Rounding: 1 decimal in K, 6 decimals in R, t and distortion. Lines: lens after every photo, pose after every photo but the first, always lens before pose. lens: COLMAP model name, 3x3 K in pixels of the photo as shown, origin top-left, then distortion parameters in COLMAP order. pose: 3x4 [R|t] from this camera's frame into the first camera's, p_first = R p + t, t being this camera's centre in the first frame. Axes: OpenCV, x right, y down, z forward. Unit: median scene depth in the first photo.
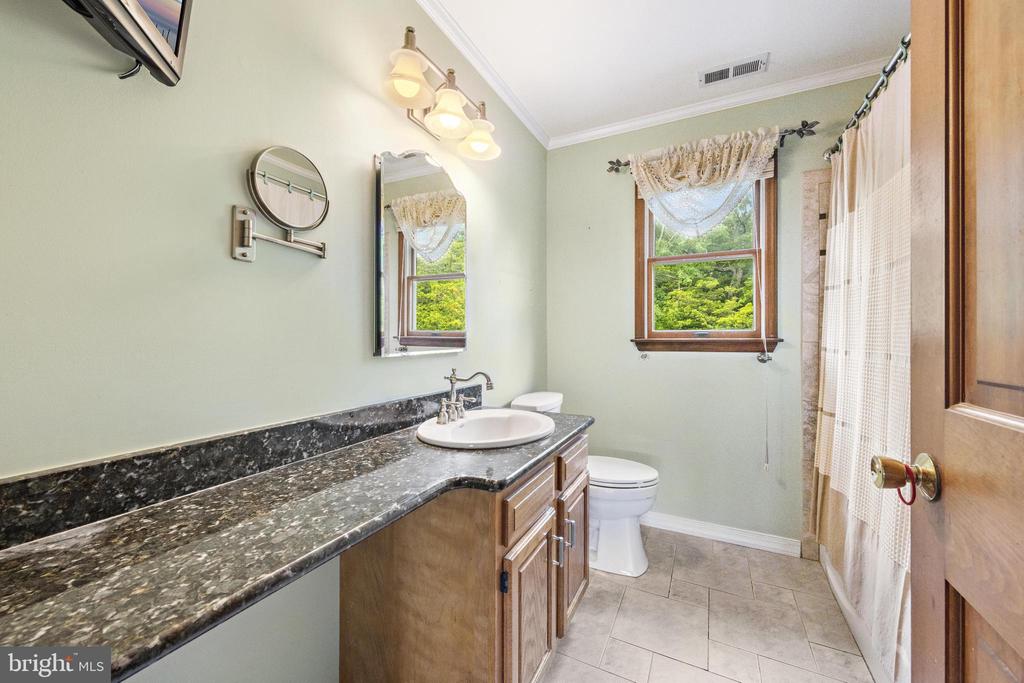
lens RADIAL K [[396.8, 0, 515.8], [0, 396.8, 337.0], [0, 0, 1]] dist [0.002267, 0.000170]
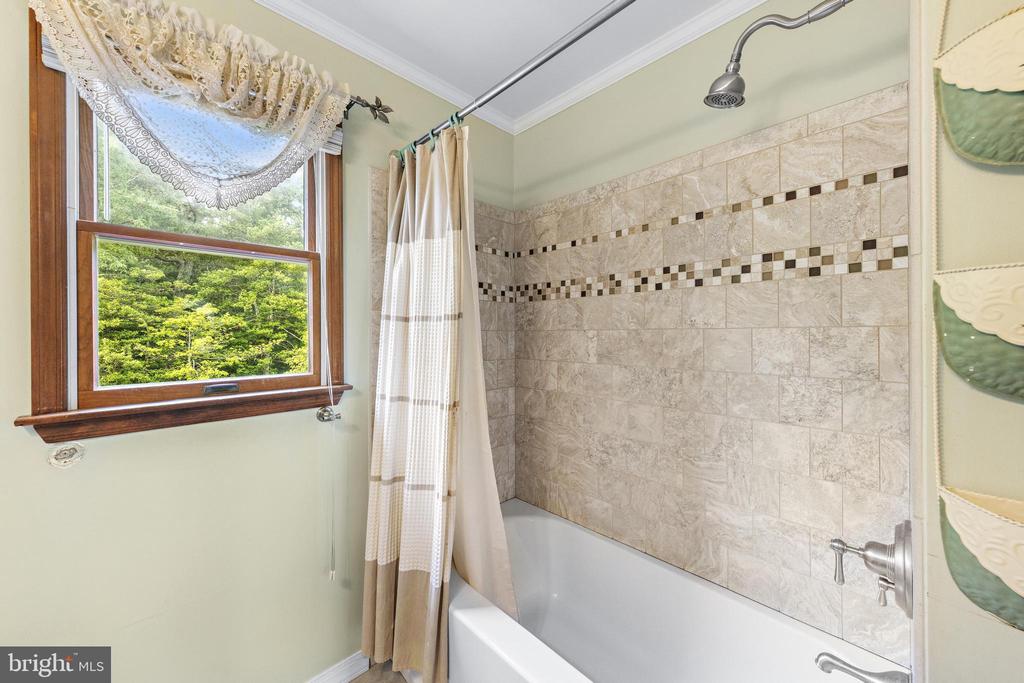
lens RADIAL K [[376.7, 0, 517.1], [0, 376.7, 337.7], [0, 0, 1]] dist [0.000589, -0.000333]
pose [[0.324593, -0.008466, 0.945816, 0.114968], [0.002575, 0.999964, 0.008067, -0.083378], [-0.945850, -0.000183, 0.324603, 0.472320]]
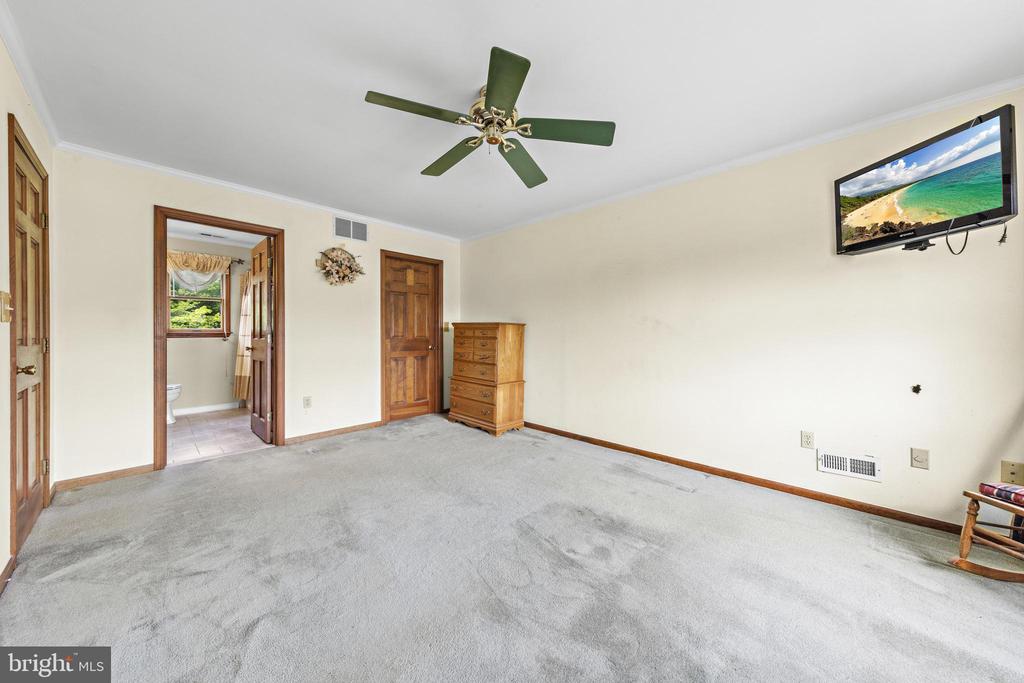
lens RADIAL K [[347.2, 0, 512.0], [0, 347.2, 341.5], [0, 0, 1]] dist [0.001604, 0.000102]
pose [[0.295010, -0.013680, 0.955396, -1.068208], [-0.006474, 0.999846, 0.016316, 0.015502], [-0.955472, -0.010999, 0.294876, -1.574078]]
